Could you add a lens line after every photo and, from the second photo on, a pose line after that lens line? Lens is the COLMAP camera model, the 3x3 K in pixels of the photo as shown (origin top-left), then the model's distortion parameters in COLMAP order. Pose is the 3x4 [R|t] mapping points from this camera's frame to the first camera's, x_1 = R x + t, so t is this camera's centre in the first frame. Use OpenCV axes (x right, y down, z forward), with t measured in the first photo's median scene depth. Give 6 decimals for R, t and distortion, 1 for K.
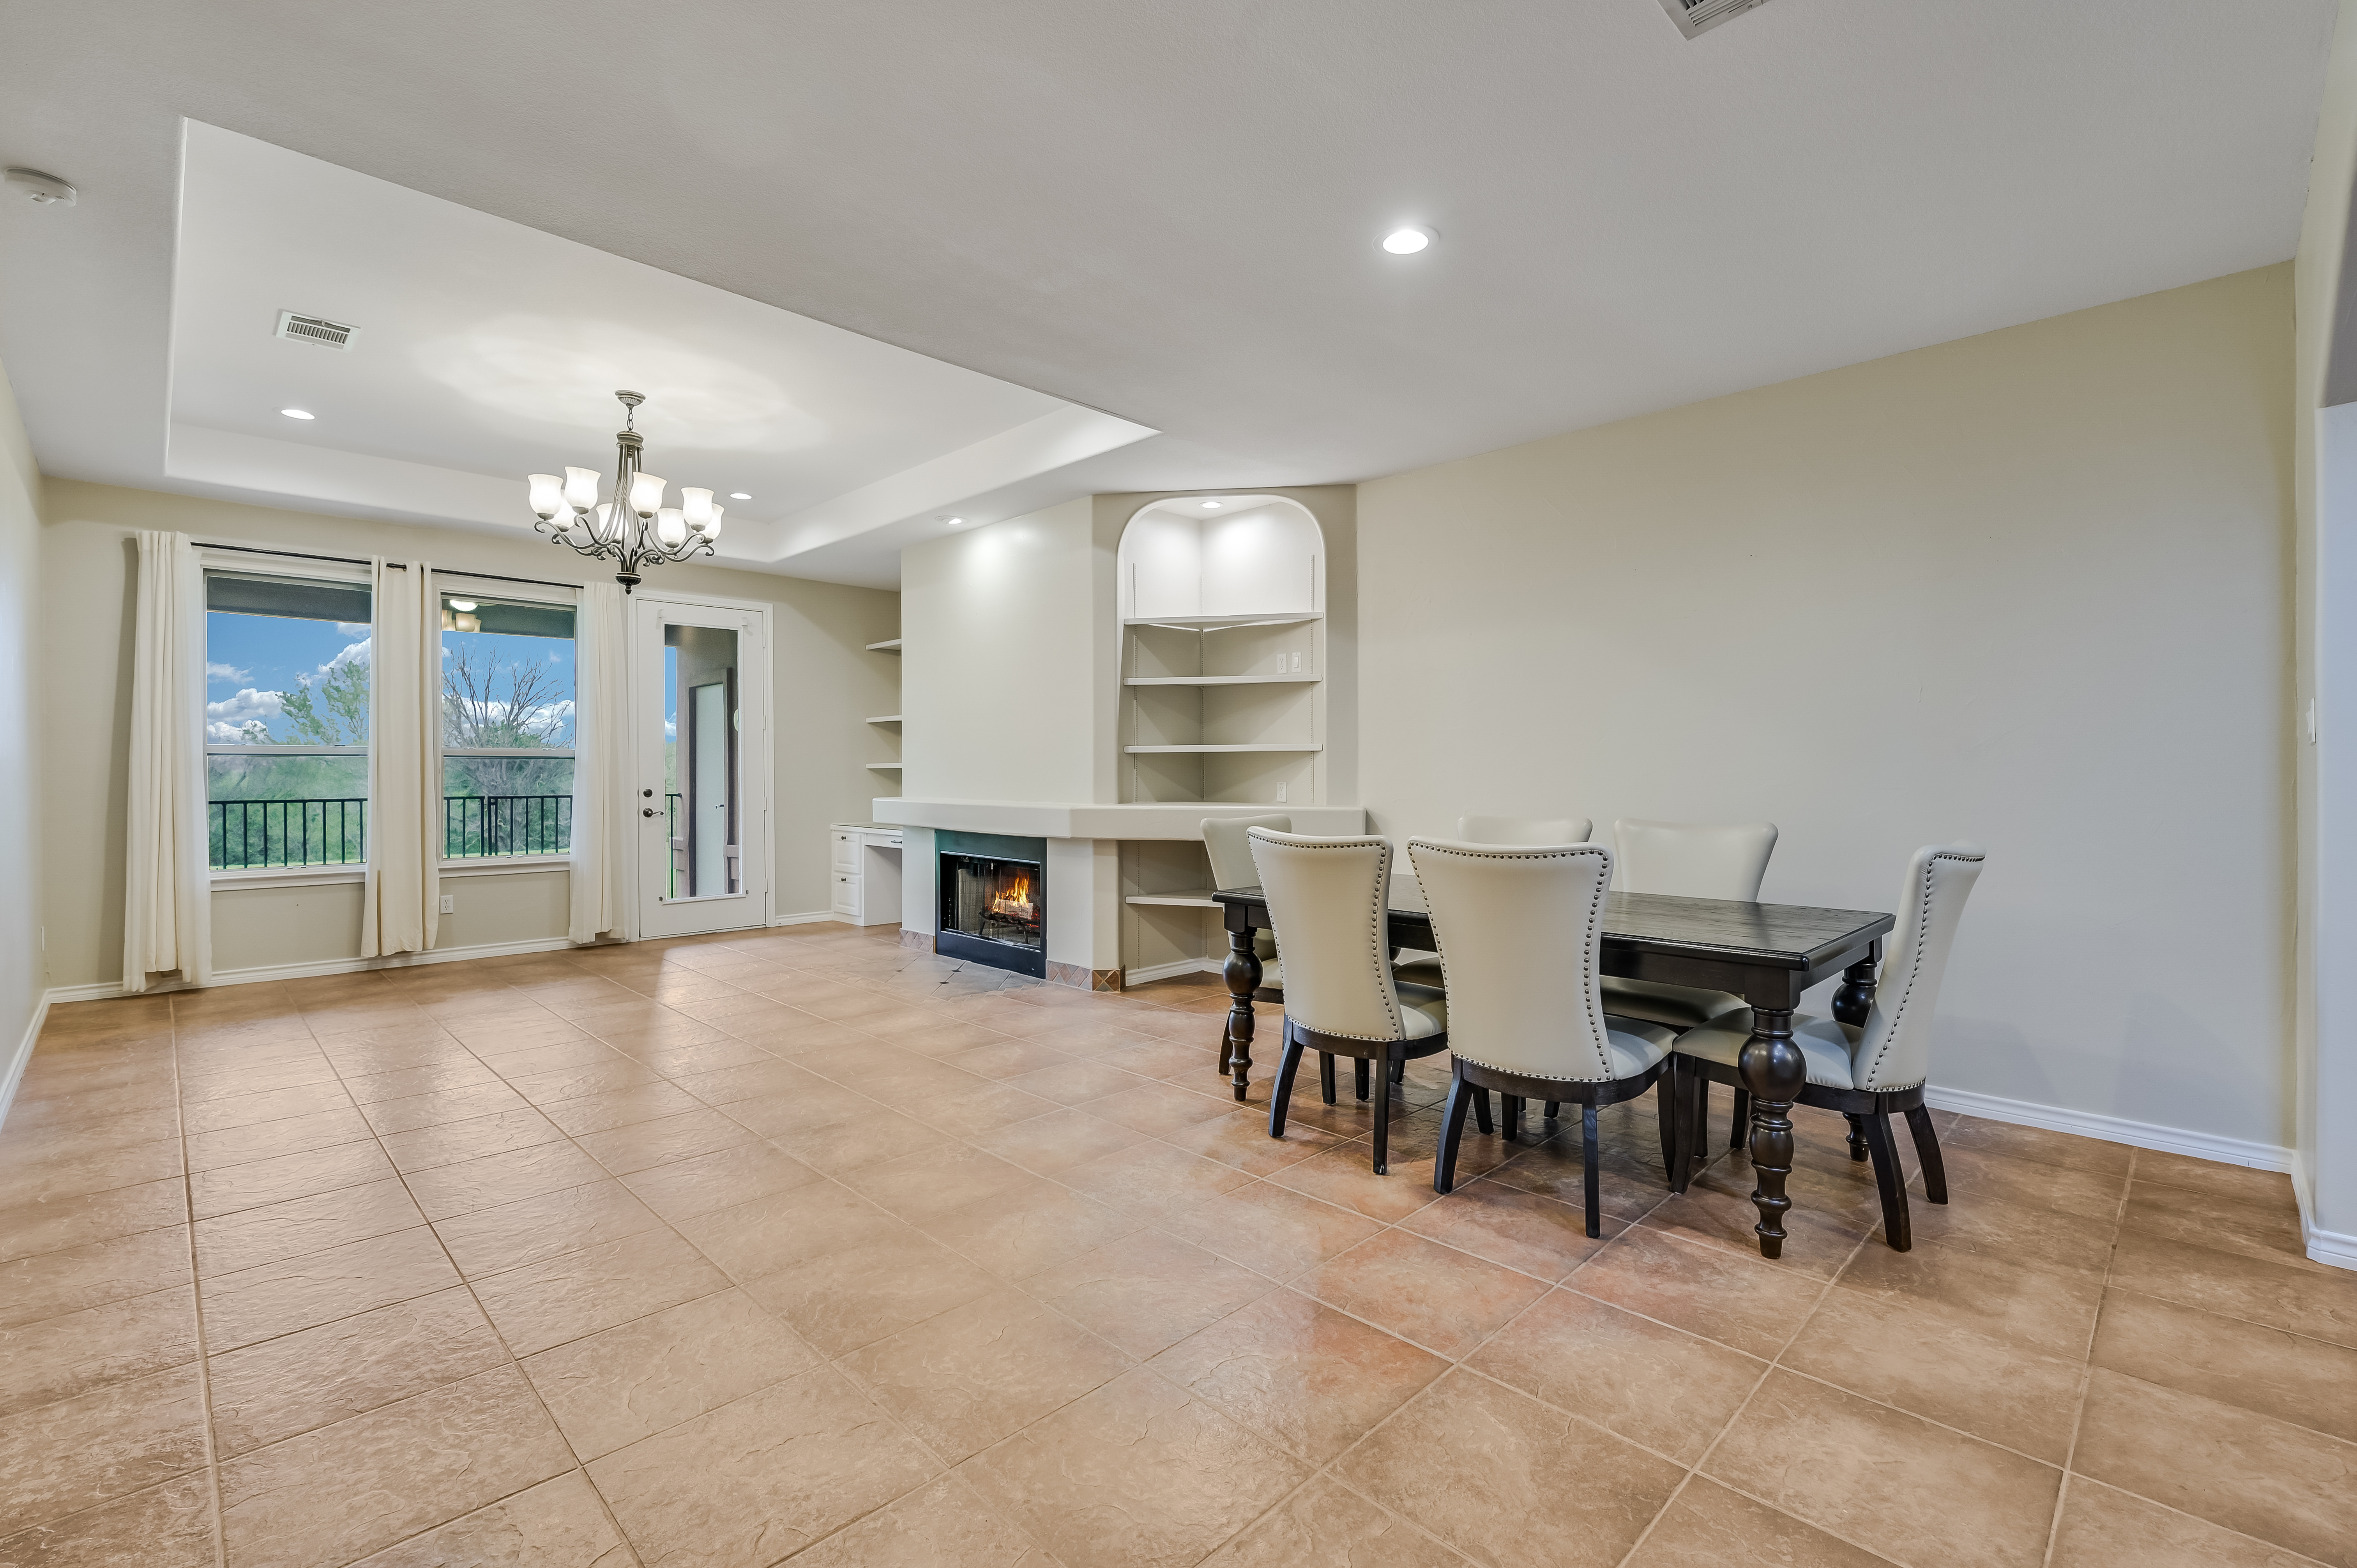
lens RADIAL K [[1036.4, 0, 1179.9], [0, 1036.4, 768.1], [0, 0, 1]] dist [-0.000952, -0.000810]
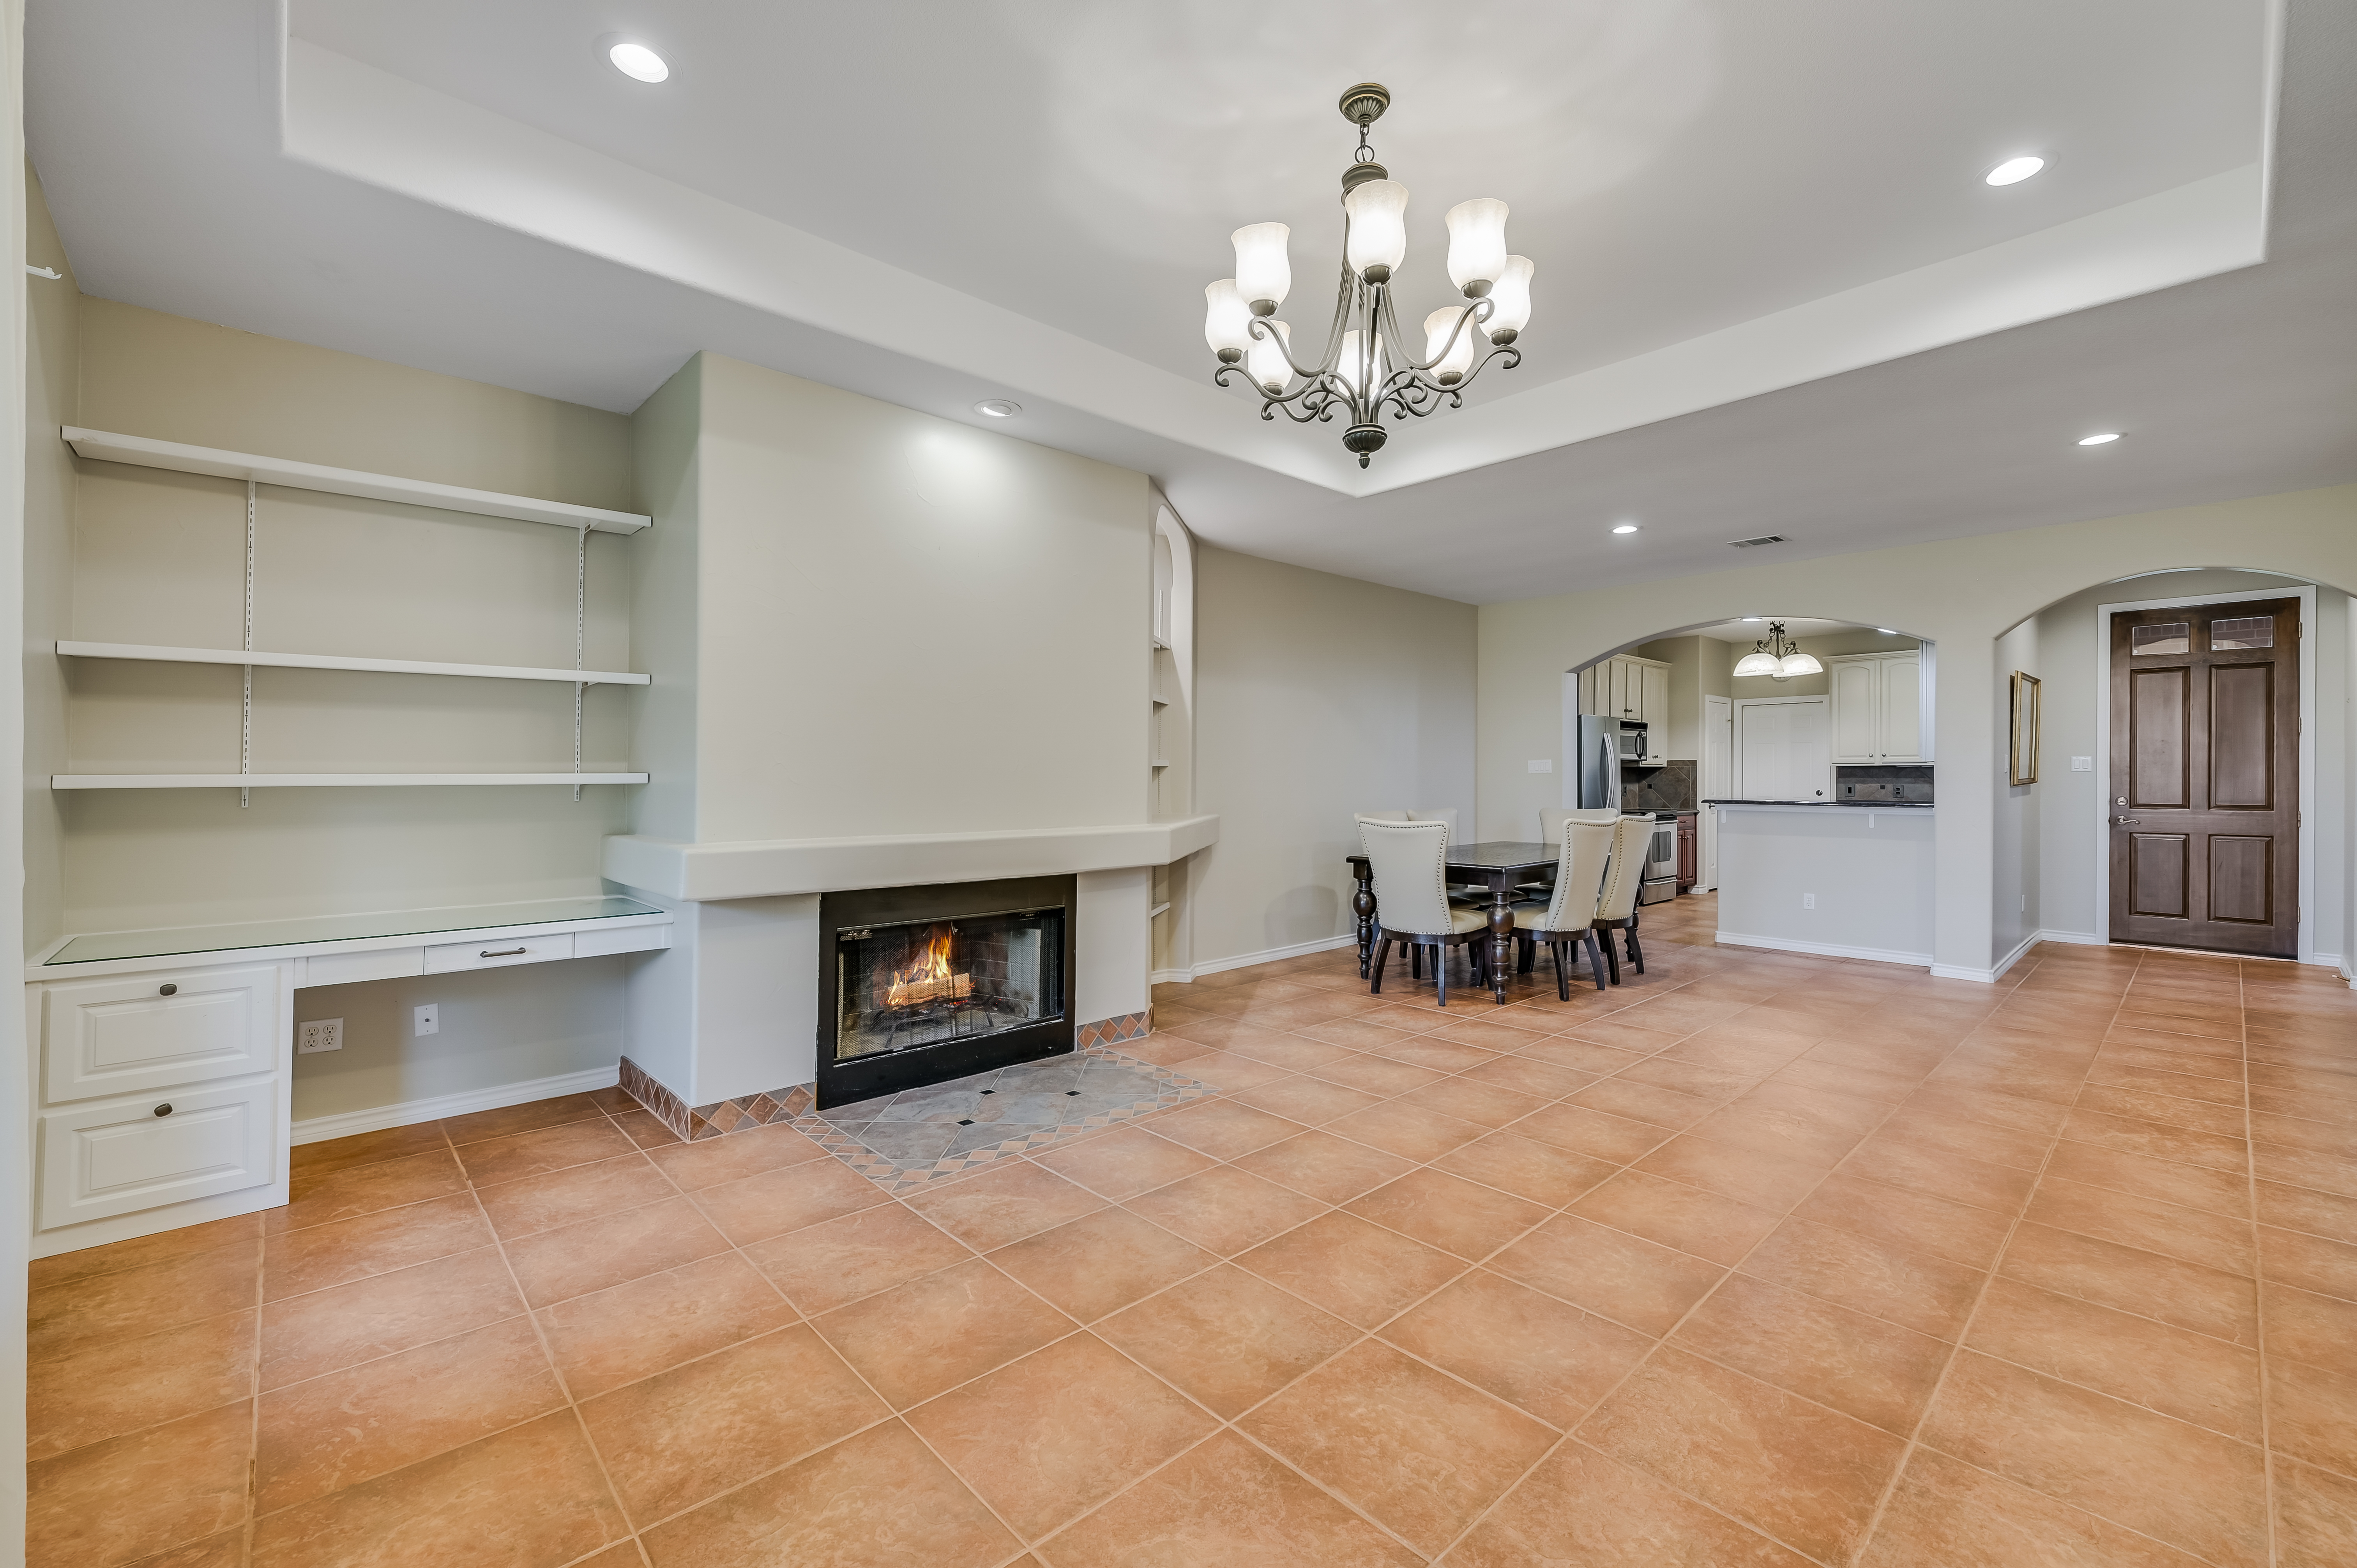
lens RADIAL K [[956.2, 0, 1168.8], [0, 956.2, 787.0], [0, 0, 1]] dist [-0.010957, 0.000105]
pose [[0.052986, -0.011062, 0.998534, -0.822040], [-0.000841, 0.999938, 0.011122, -0.005533], [-0.998595, -0.001429, 0.052973, 0.859839]]
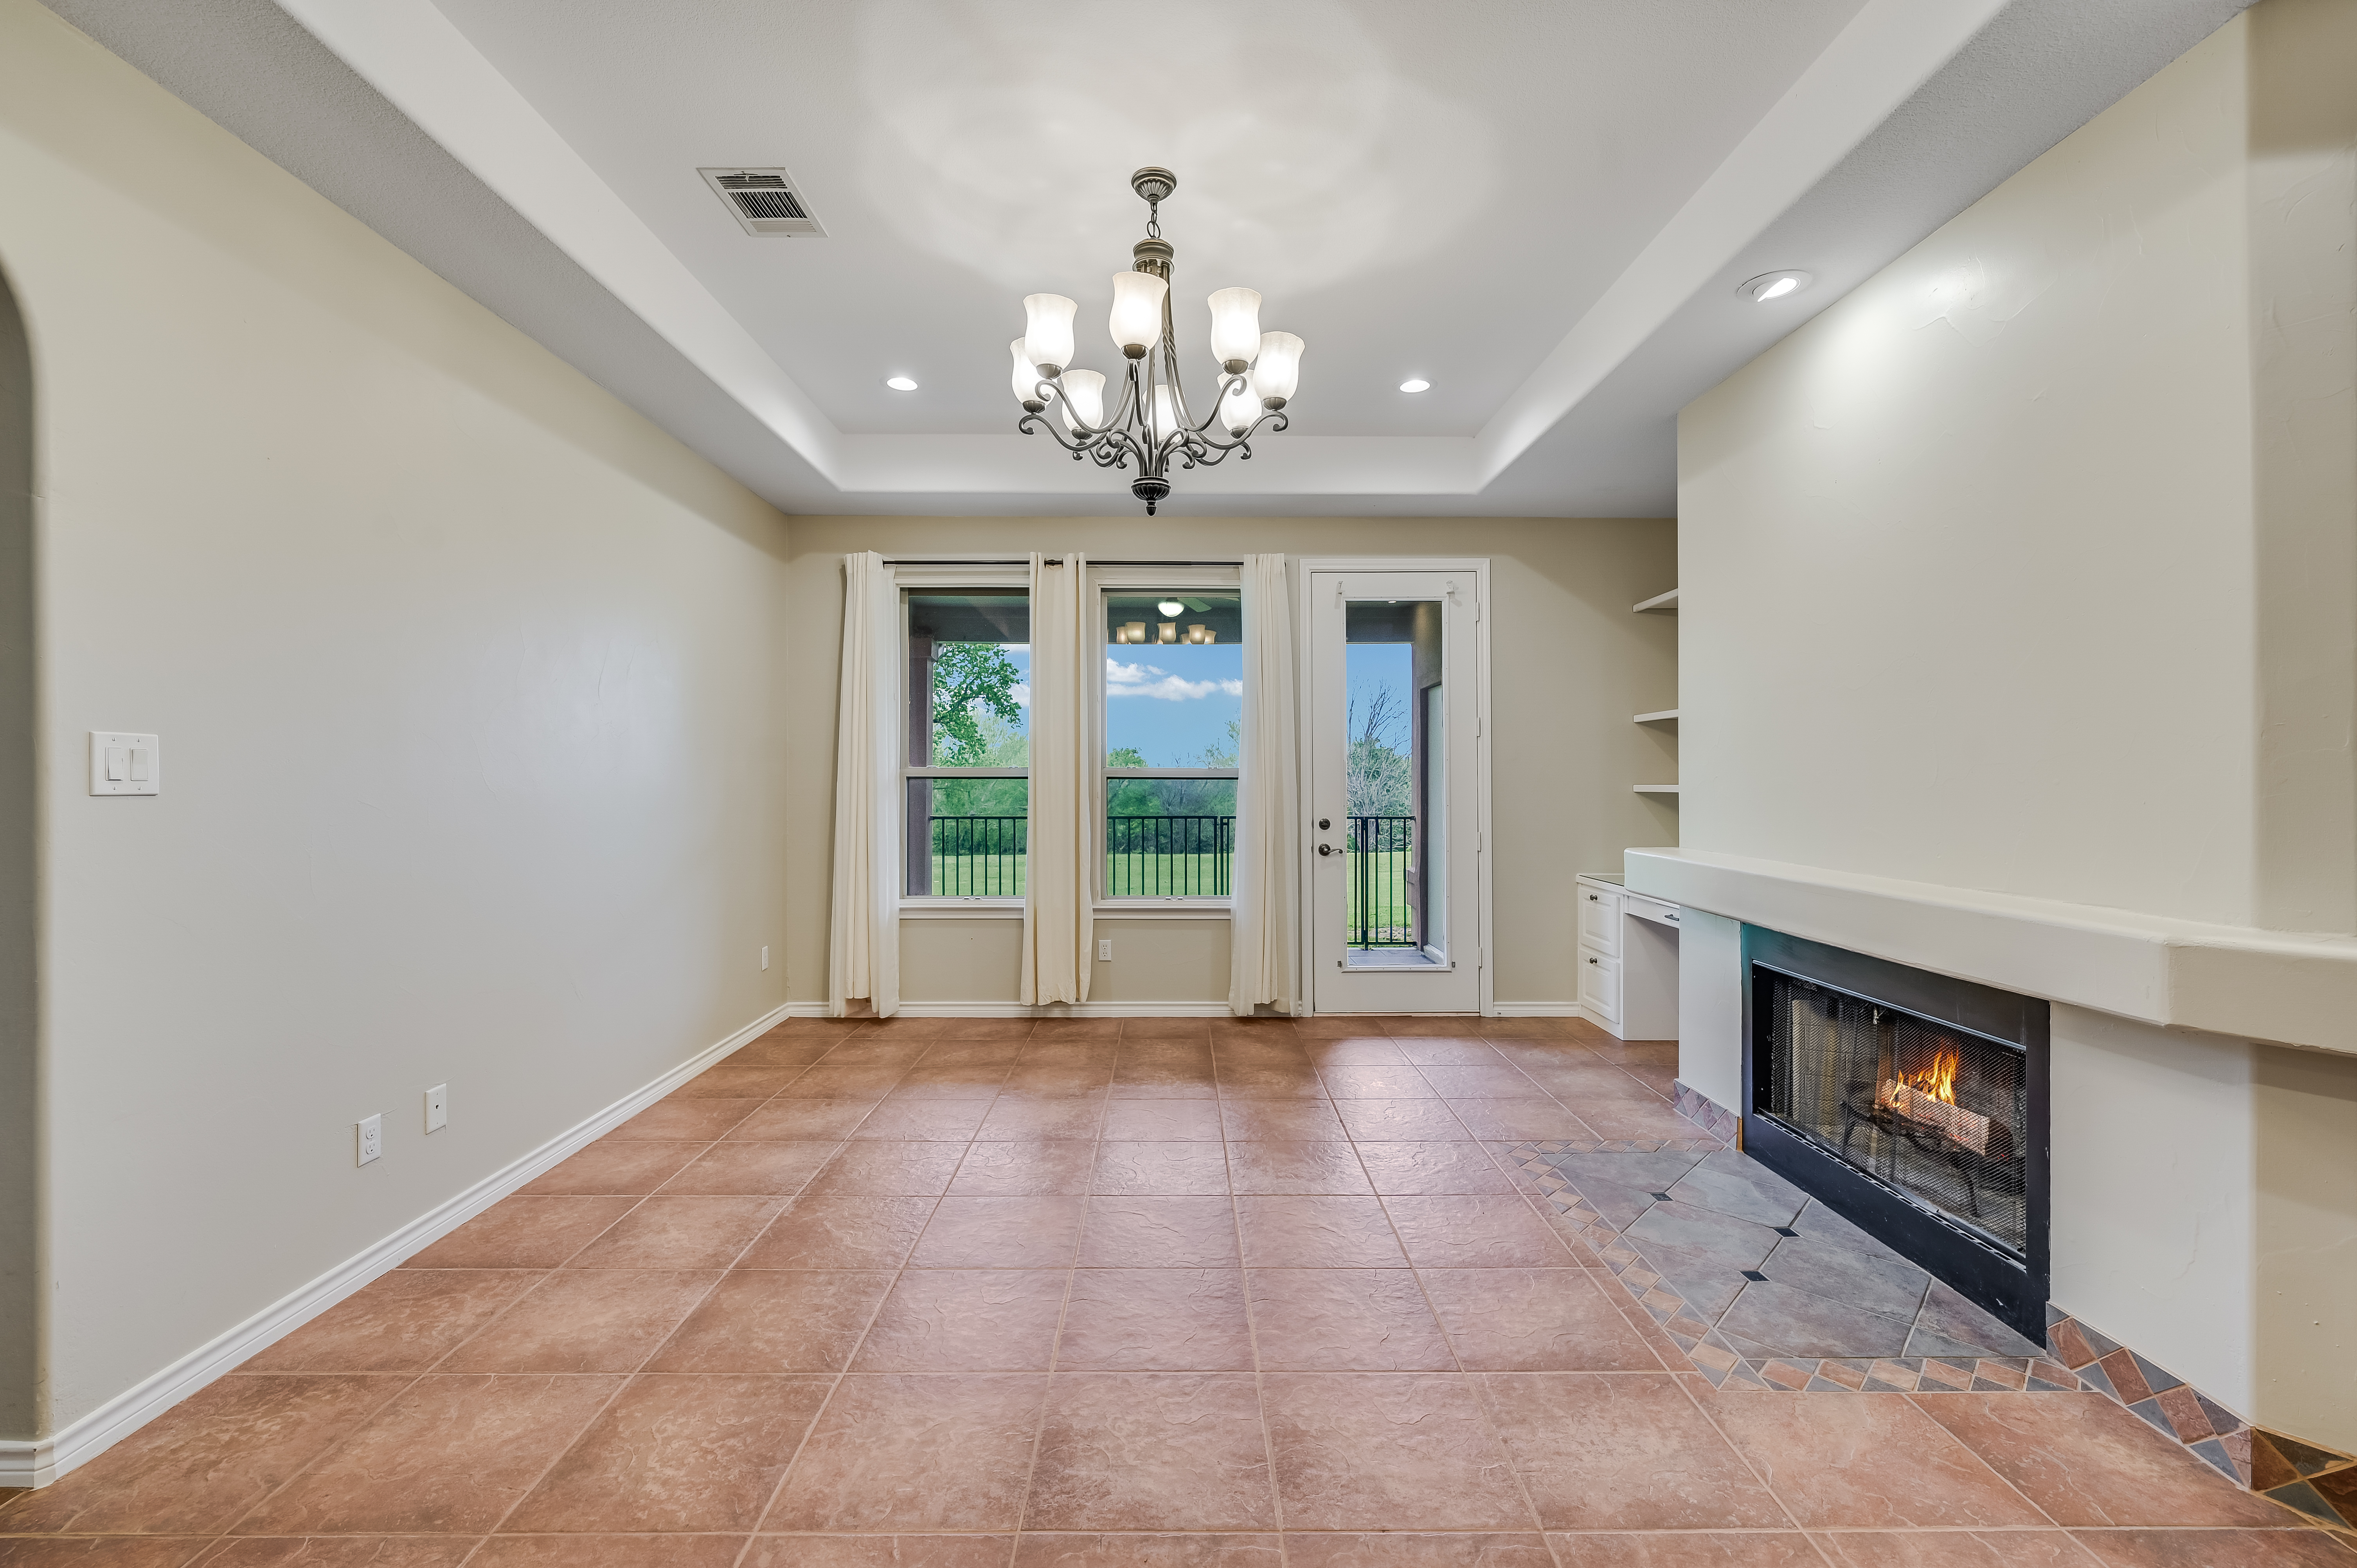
lens RADIAL K [[978.6, 0, 1177.8], [0, 978.6, 777.9], [0, 0, 1]] dist [-0.000607, -0.000078]
pose [[0.713574, 0.001249, -0.700579, -0.101093], [0.000310, 0.999998, 0.002099, -0.013823], [0.700580, -0.001715, 0.713572, 0.488176]]
